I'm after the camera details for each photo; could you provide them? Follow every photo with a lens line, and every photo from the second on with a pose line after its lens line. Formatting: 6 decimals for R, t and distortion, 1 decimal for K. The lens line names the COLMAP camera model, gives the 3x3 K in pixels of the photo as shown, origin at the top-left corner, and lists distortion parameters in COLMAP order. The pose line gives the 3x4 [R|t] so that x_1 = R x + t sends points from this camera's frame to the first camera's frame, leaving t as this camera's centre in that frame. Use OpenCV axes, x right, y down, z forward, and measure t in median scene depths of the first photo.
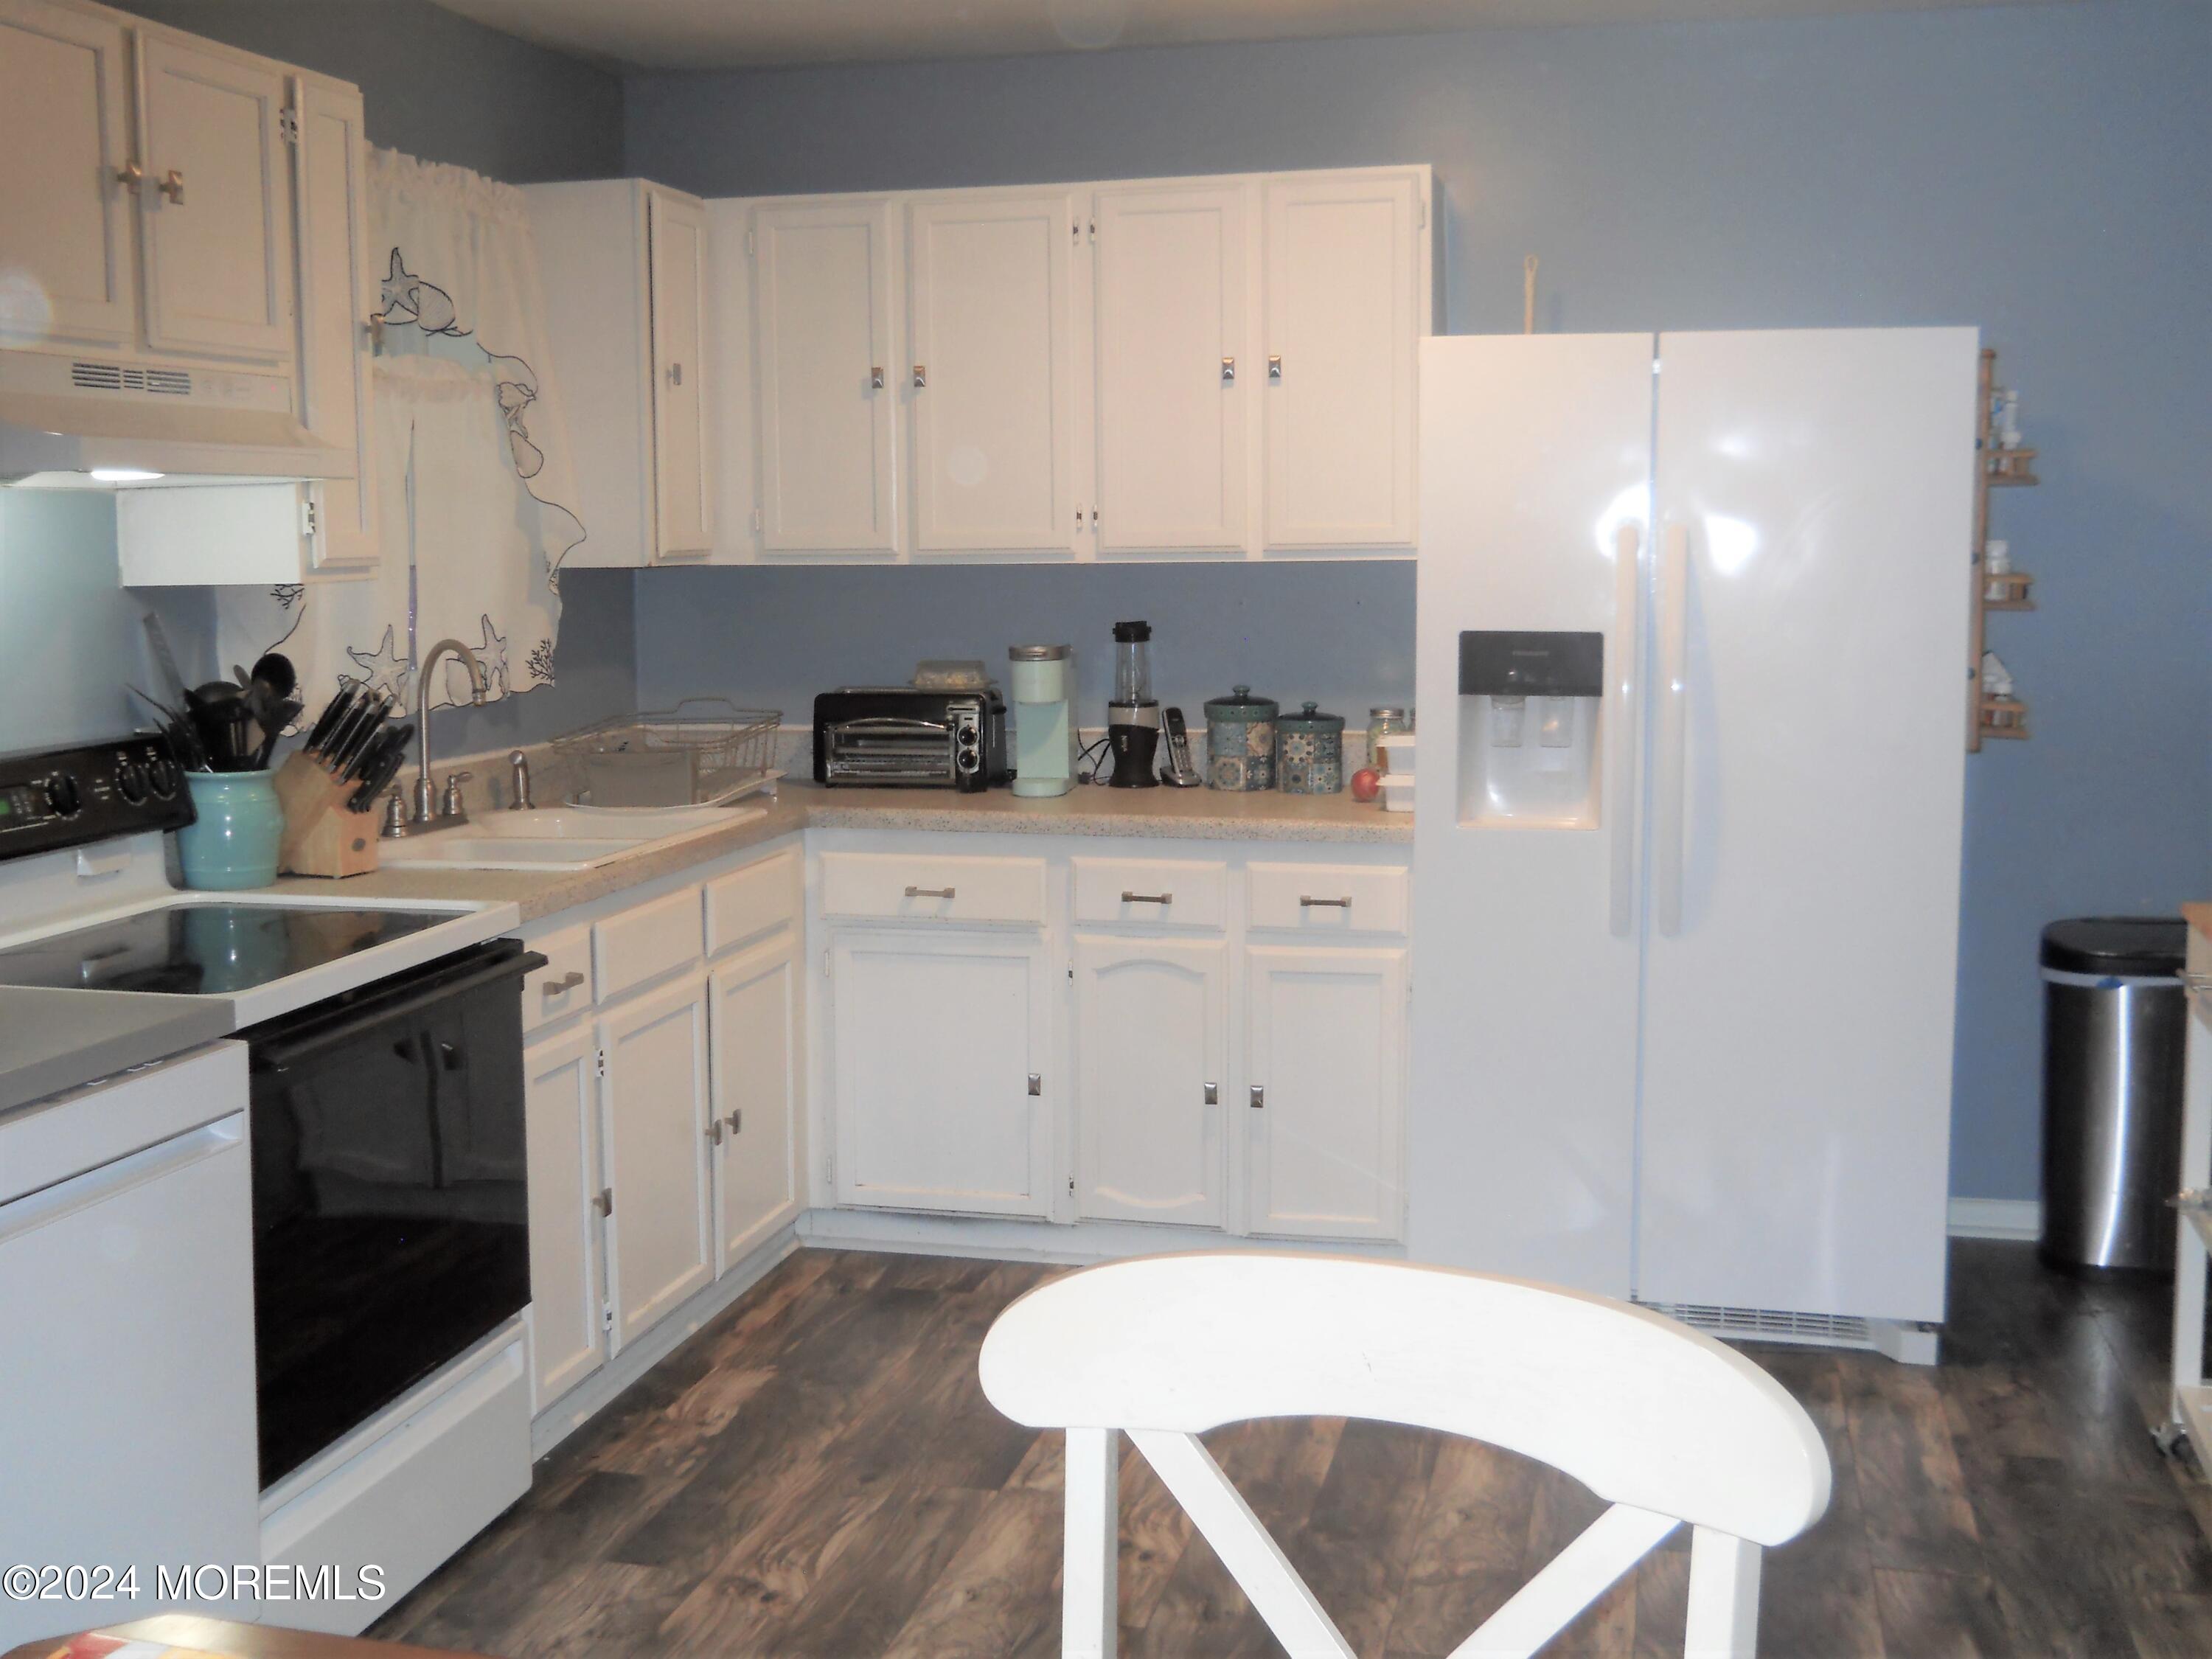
lens RADIAL K [[2396.2, 0, 1106.0], [0, 2396.2, 829.5], [0, 0, 1]] dist [-0.012340, -0.027034]
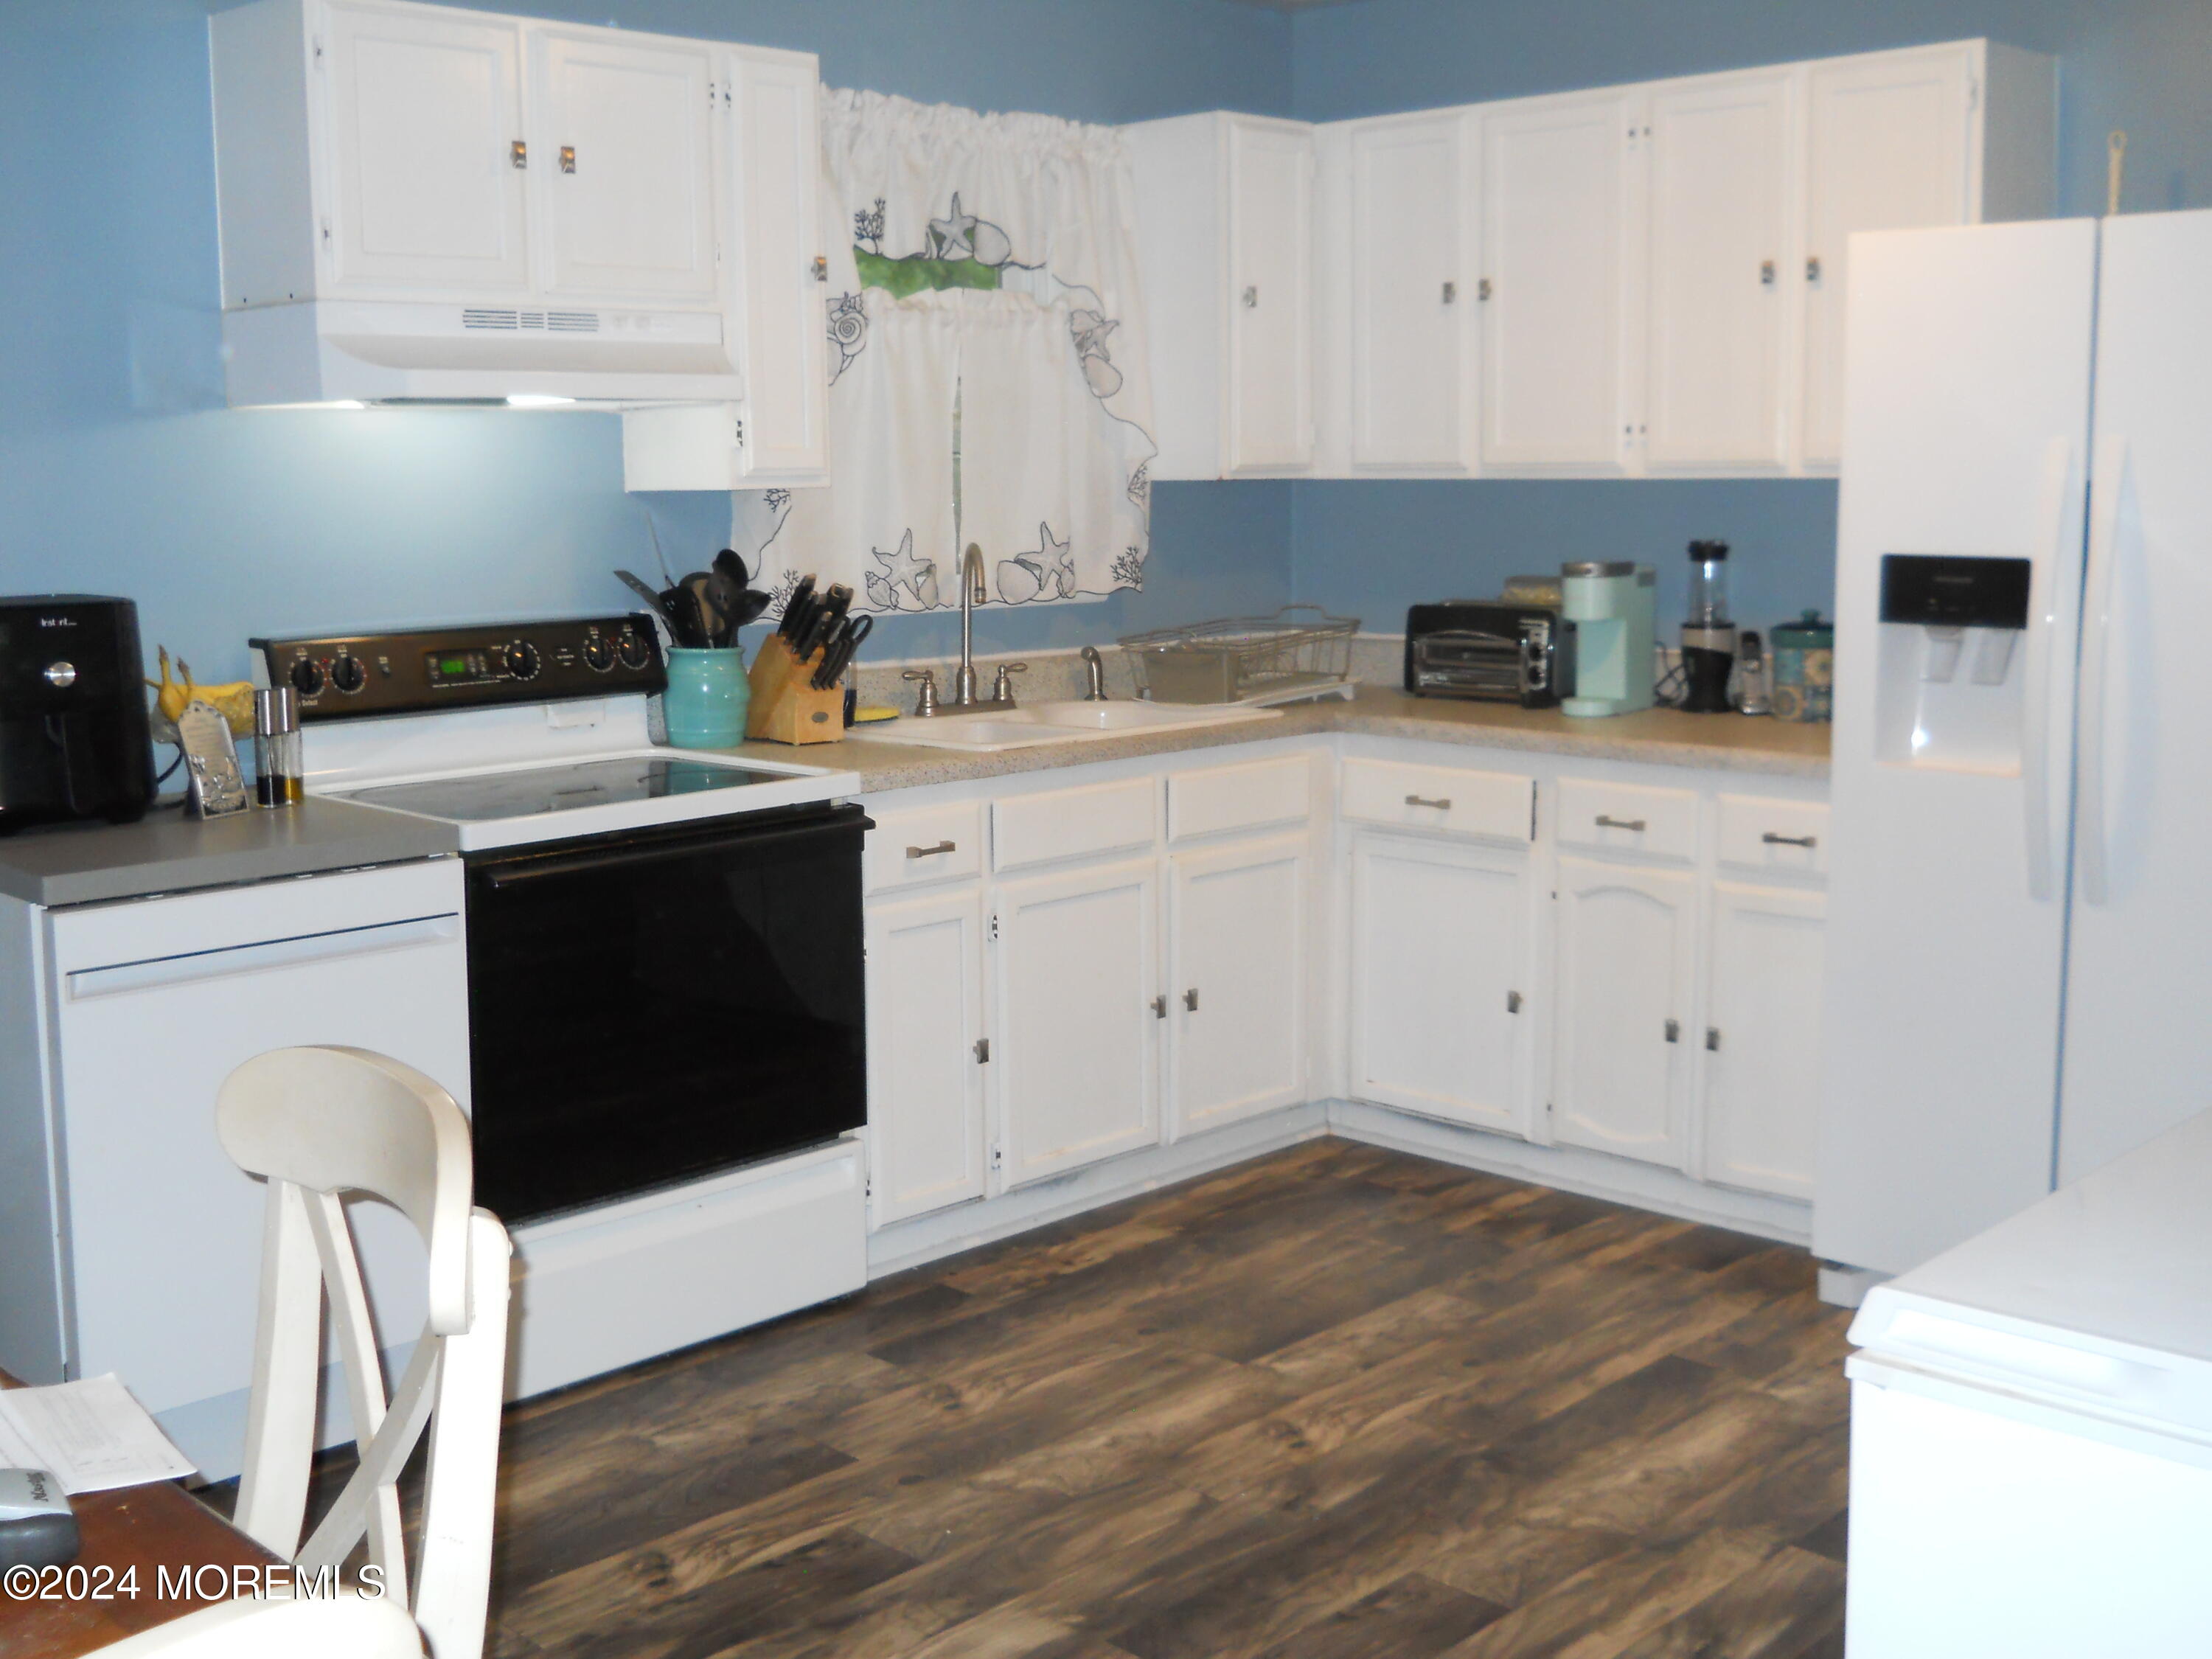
lens RADIAL K [[2395.2, 0, 1106.0], [0, 2395.2, 829.5], [0, 0, 1]] dist [0.010467, -0.050088]
pose [[0.869893, 0.077133, -0.487172, 0.314998], [-0.060342, 0.996920, 0.050095, -0.005097], [0.489535, -0.014181, 0.871868, 0.046701]]
